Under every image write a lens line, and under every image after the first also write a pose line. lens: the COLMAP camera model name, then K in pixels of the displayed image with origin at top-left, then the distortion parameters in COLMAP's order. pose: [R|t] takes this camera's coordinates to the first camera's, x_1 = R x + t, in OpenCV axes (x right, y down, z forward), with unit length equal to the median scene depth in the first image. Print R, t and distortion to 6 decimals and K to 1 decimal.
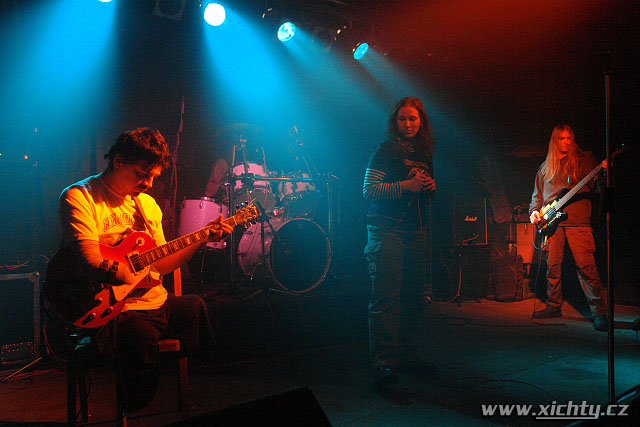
lens RADIAL K [[553.4, 0, 320.0], [0, 553.4, 213.5], [0, 0, 1]] dist [0.008693, -0.000293]
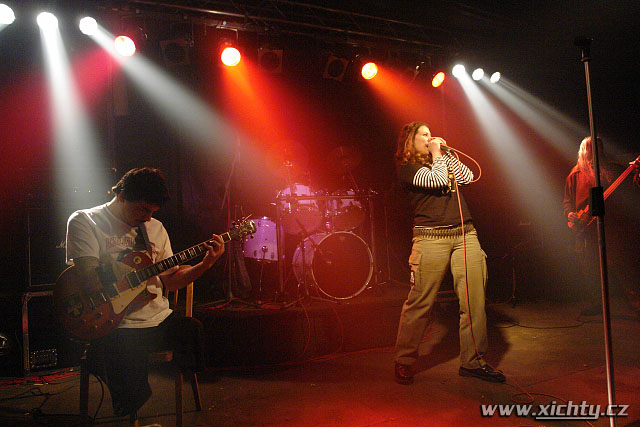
lens RADIAL K [[464.9, 0, 320.0], [0, 464.9, 213.5], [0, 0, 1]] dist [-0.006546, -0.001400]
pose [[0.974140, -0.054352, -0.219308, 0.131226], [0.047524, 0.998210, -0.036296, 0.004701], [0.220889, 0.024935, 0.974980, 0.086172]]
